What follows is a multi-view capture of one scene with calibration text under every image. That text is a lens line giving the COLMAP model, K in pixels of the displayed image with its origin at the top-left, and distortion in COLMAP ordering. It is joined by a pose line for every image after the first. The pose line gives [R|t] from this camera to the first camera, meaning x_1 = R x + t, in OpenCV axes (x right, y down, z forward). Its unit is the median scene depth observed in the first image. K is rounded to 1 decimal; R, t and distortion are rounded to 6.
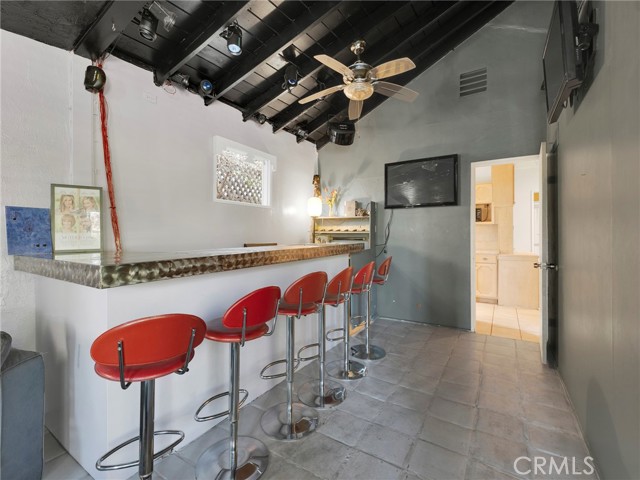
lens RADIAL K [[288.4, 0, 319.9], [0, 288.4, 235.2], [0, 0, 1]] dist [0.001973, 0.000837]
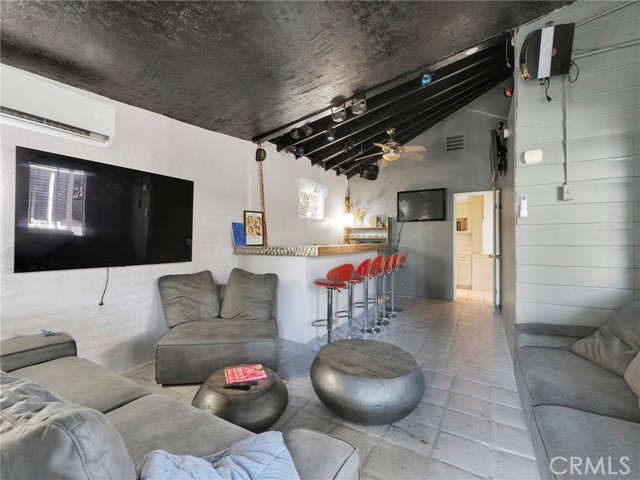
lens RADIAL K [[288.4, 0, 319.4], [0, 288.4, 240.6], [0, 0, 1]] dist [0.001973, 0.000837]
pose [[0.998783, 0.005633, 0.049000, -0.251184], [-0.005268, 0.999957, -0.007582, 0.017910], [-0.049041, 0.007315, 0.998770, -0.472831]]
